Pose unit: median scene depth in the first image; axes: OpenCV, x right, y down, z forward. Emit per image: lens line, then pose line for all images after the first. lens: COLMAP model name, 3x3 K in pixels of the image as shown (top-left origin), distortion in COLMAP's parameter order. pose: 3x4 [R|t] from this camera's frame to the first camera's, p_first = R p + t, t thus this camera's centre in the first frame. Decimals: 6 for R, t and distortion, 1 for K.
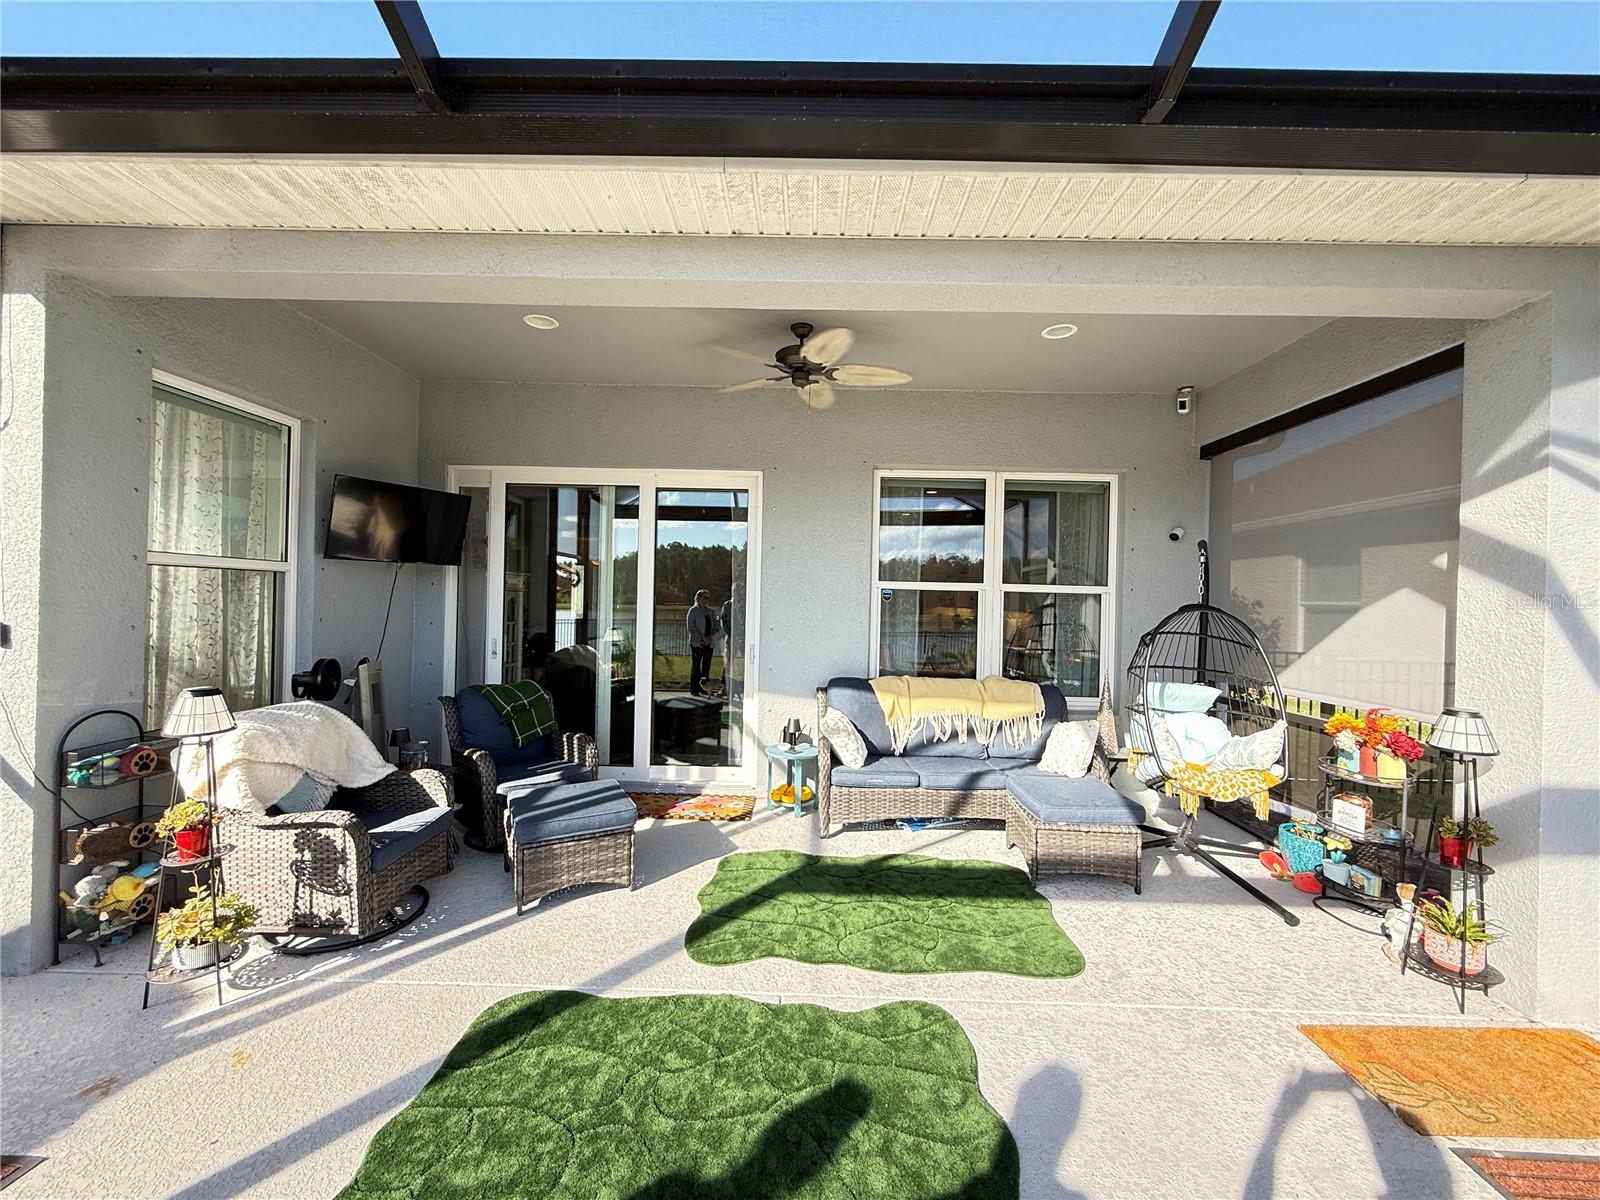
lens RADIAL K [[640.4, 0, 797.2], [0, 640.4, 597.5], [0, 0, 1]] dist [-0.000665, -0.000264]
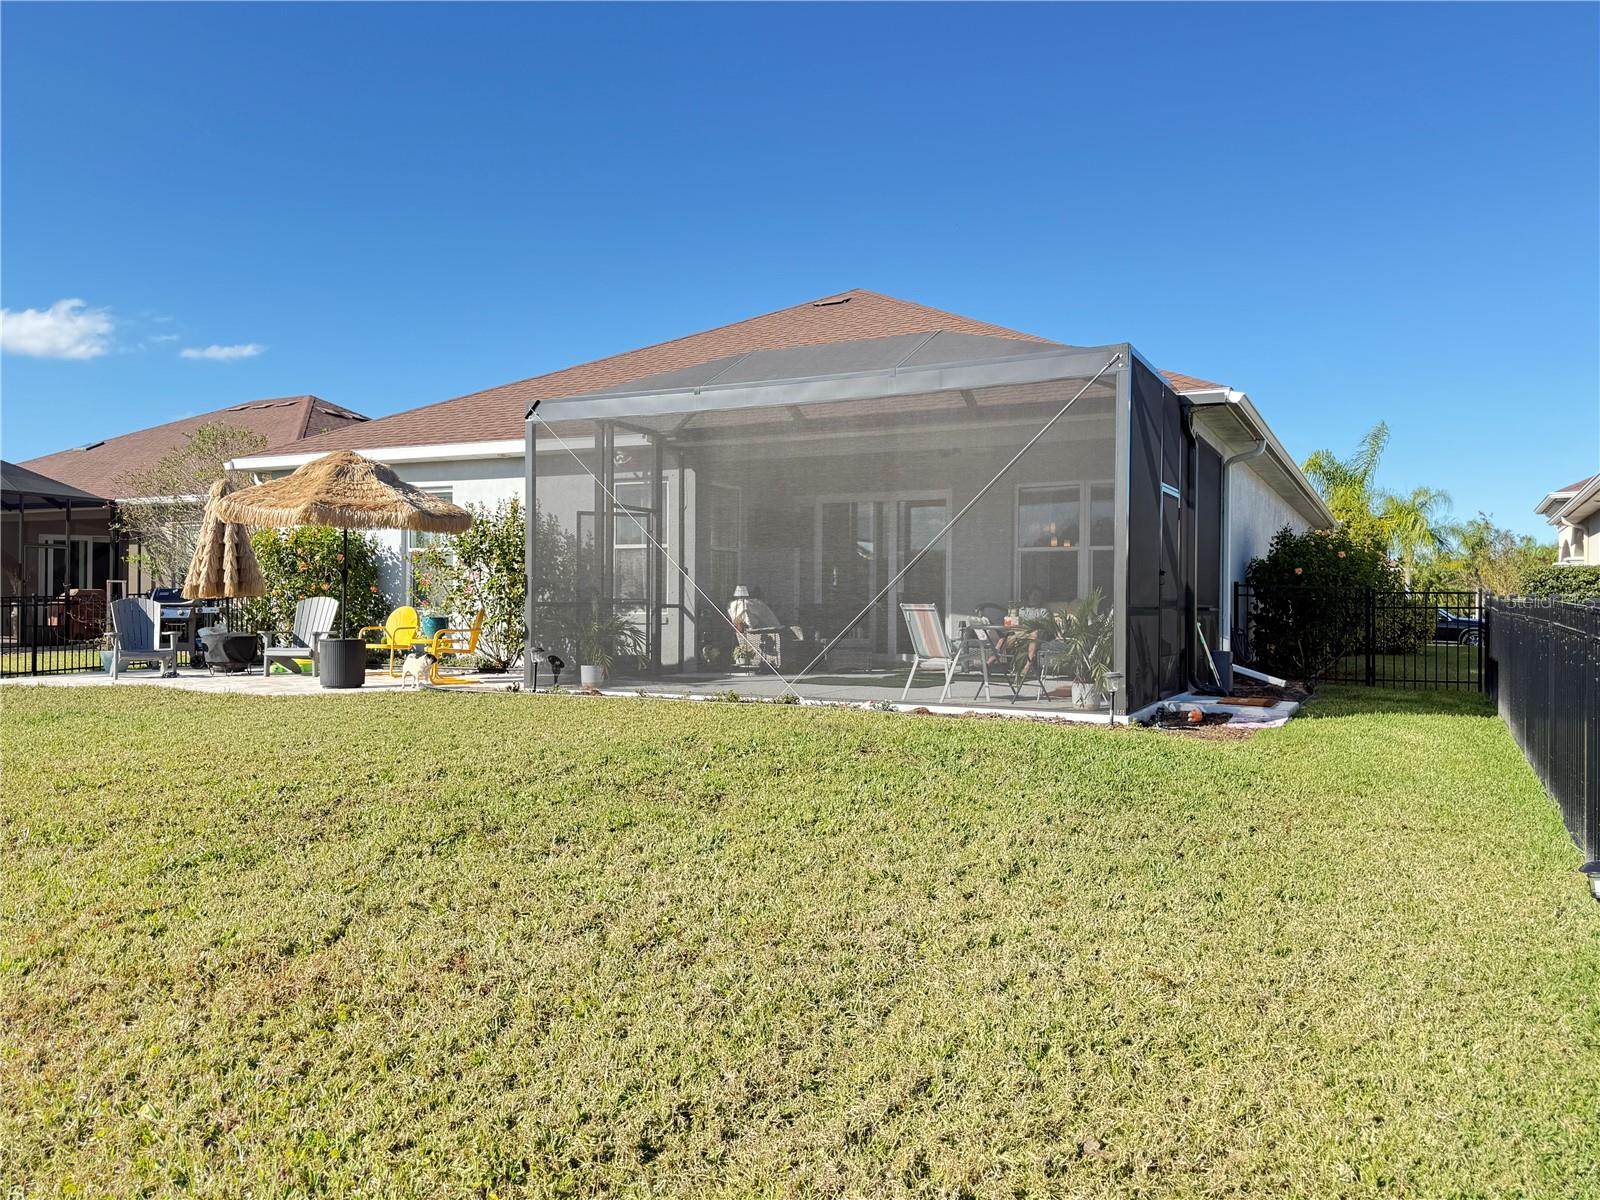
lens RADIAL K [[1208.8, 0, 799.9], [0, 1208.8, 604.9], [0, 0, 1]] dist [0.005619, 0.001056]
pose [[0.901224, -0.027130, -0.432504, 1.852947], [0.018580, 0.999540, -0.023983, 0.363404], [0.432955, 0.013579, 0.901313, -4.061108]]
